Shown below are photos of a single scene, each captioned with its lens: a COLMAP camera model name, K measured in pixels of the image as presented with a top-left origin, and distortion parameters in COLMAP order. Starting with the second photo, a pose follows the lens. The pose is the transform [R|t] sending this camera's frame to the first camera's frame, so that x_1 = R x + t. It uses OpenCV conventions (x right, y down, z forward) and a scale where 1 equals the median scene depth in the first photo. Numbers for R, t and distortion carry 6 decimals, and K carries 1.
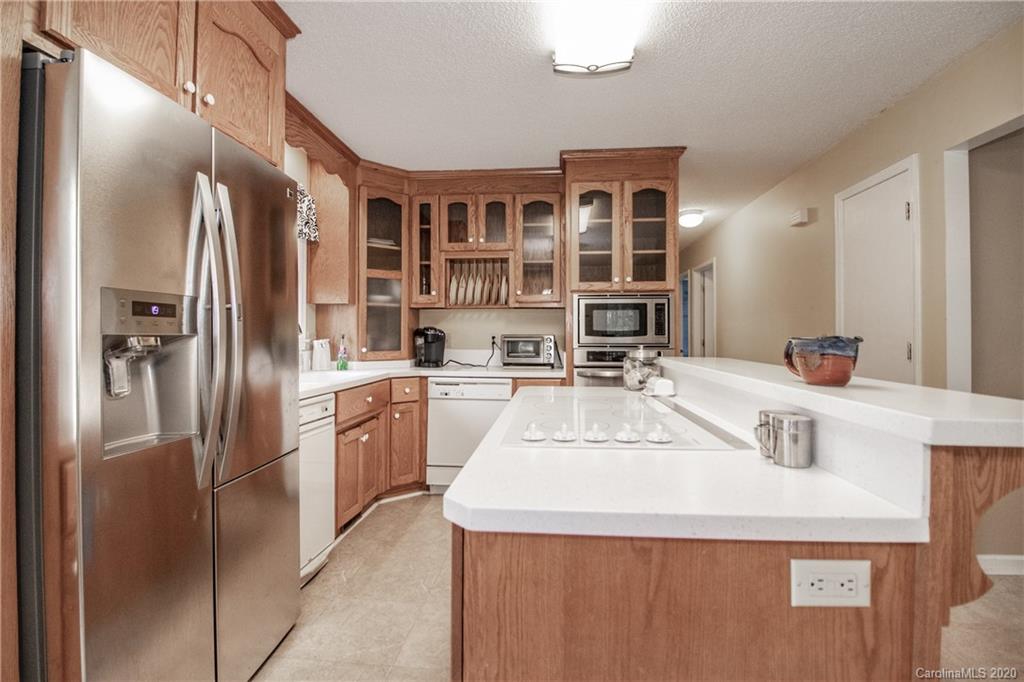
lens RADIAL K [[479.4, 0, 515.2], [0, 479.4, 336.8], [0, 0, 1]] dist [-0.000564, -0.011232]
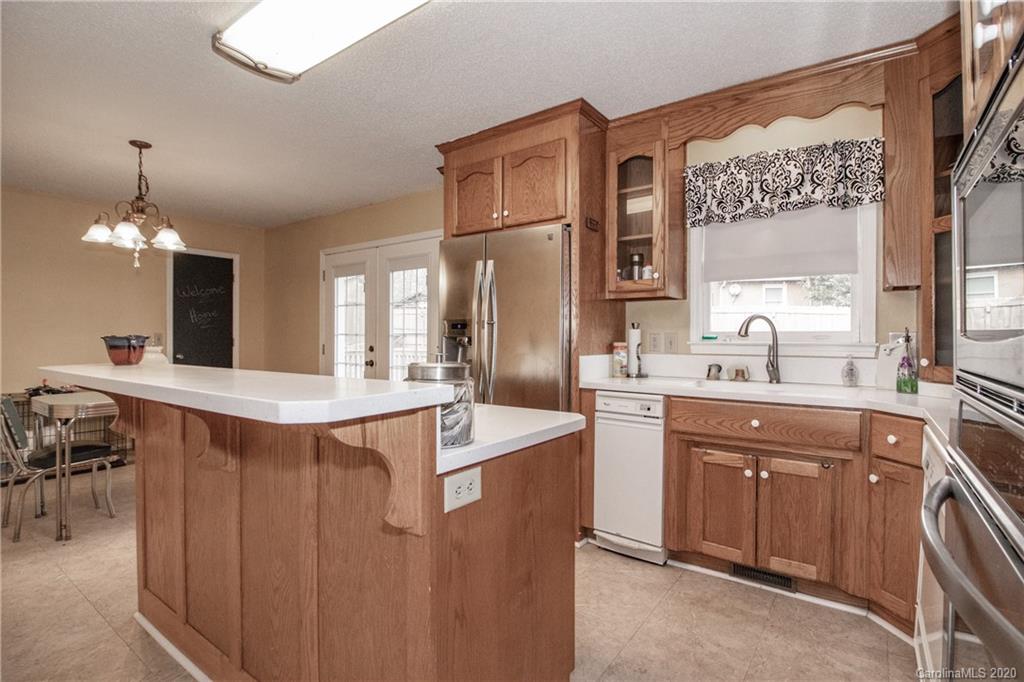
lens RADIAL K [[479.4, 0, 515.2], [0, 479.4, 336.8], [0, 0, 1]] dist [-0.000564, -0.011232]
pose [[-0.521077, -0.001818, -0.853508, 0.474992], [-0.000954, 0.999998, -0.001547, 0.001118], [0.853509, 0.000008, -0.521077, 0.980599]]
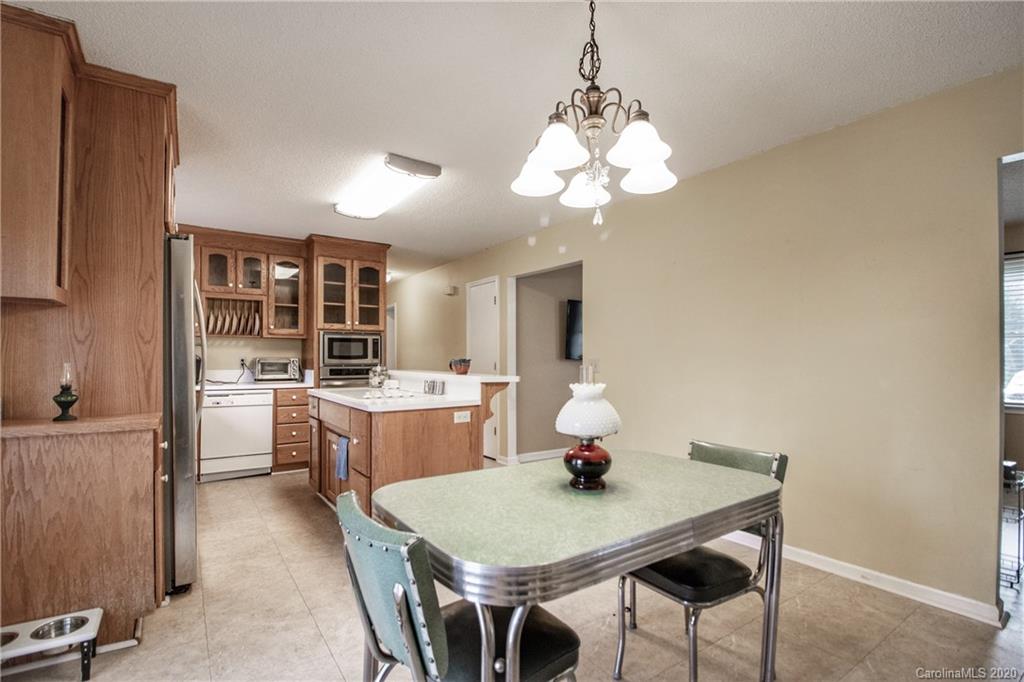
lens RADIAL K [[479.4, 0, 515.2], [0, 479.4, 336.8], [0, 0, 1]] dist [-0.000564, -0.011232]
pose [[0.774544, 0.028086, 0.631896, -0.350747], [0.002044, 0.998897, -0.046904, 0.000677], [-0.632516, 0.037620, 0.773633, -0.544749]]
